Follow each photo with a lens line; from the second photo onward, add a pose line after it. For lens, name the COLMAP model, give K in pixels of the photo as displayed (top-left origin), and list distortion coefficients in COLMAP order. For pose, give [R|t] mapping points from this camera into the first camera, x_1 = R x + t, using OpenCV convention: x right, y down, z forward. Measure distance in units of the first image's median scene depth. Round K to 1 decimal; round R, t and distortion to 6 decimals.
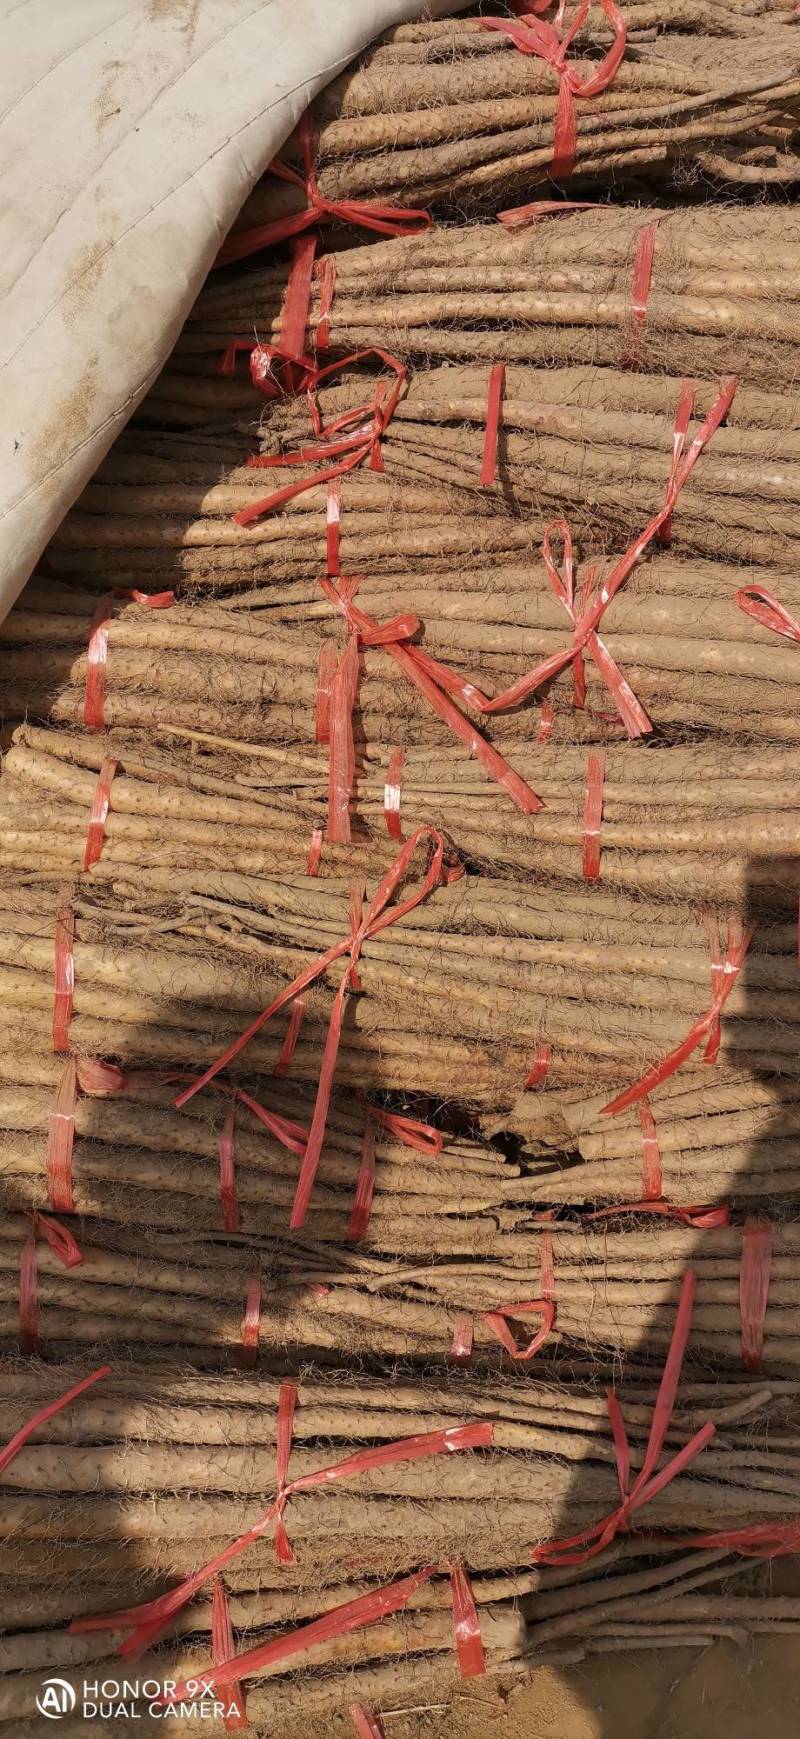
lens RADIAL K [[1225.5, 0, 400.0], [0, 1225.5, 869.5], [0, 0, 1]] dist [0.019434, -0.010504]
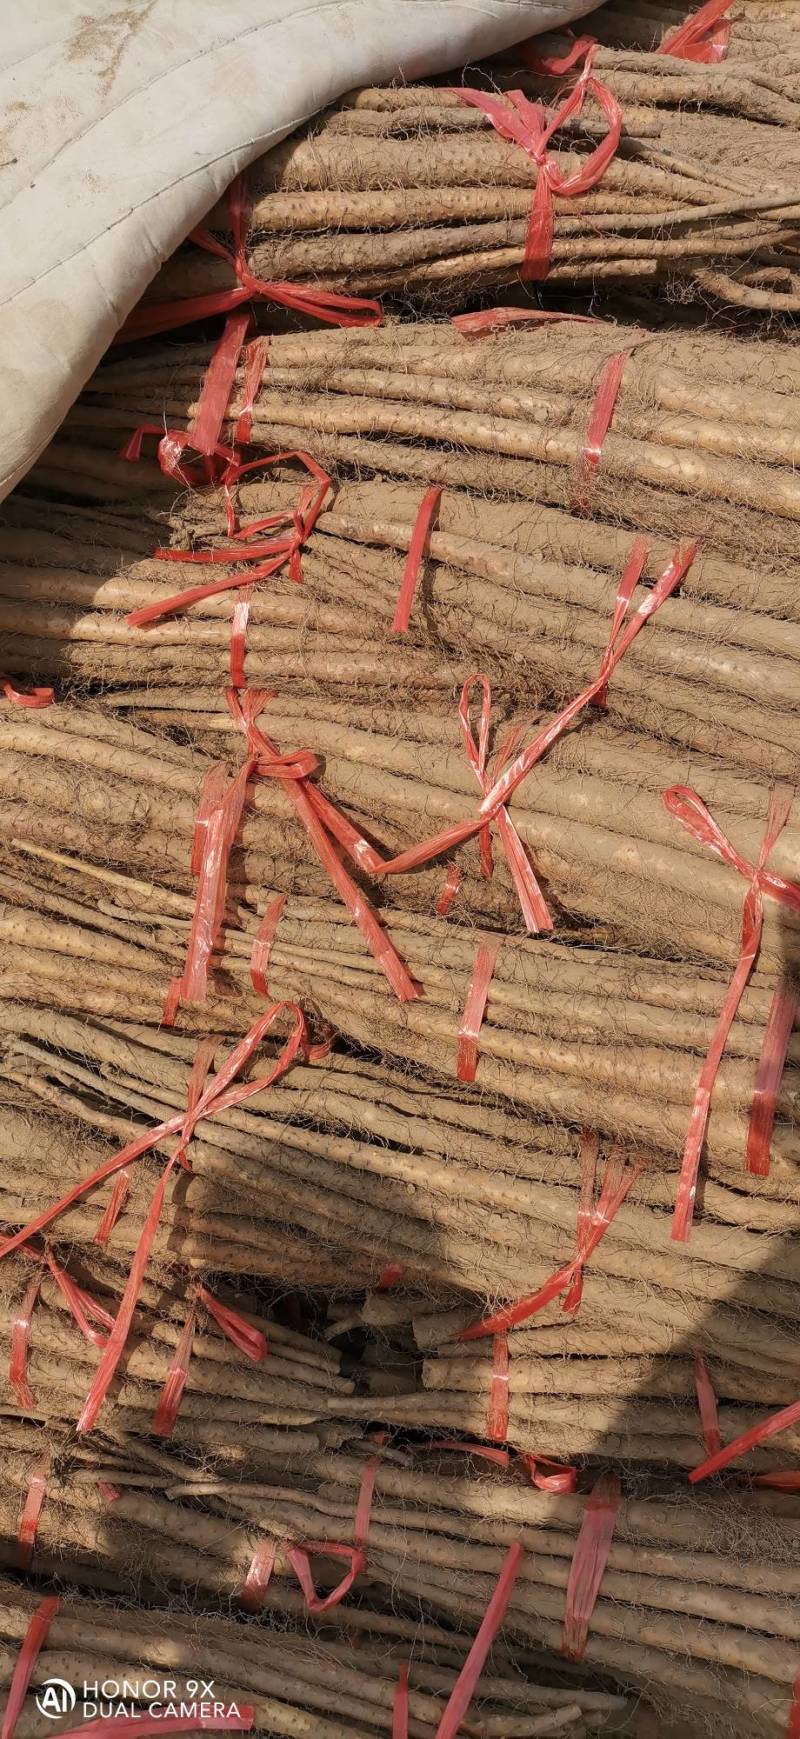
lens RADIAL K [[1225.5, 0, 400.0], [0, 1225.5, 869.5], [0, 0, 1]] dist [0.019434, -0.010504]
pose [[0.991182, 0.127258, -0.036929, 0.123596], [-0.126498, 0.991717, 0.022249, -0.159699], [0.039454, -0.017381, 0.999070, 0.124204]]
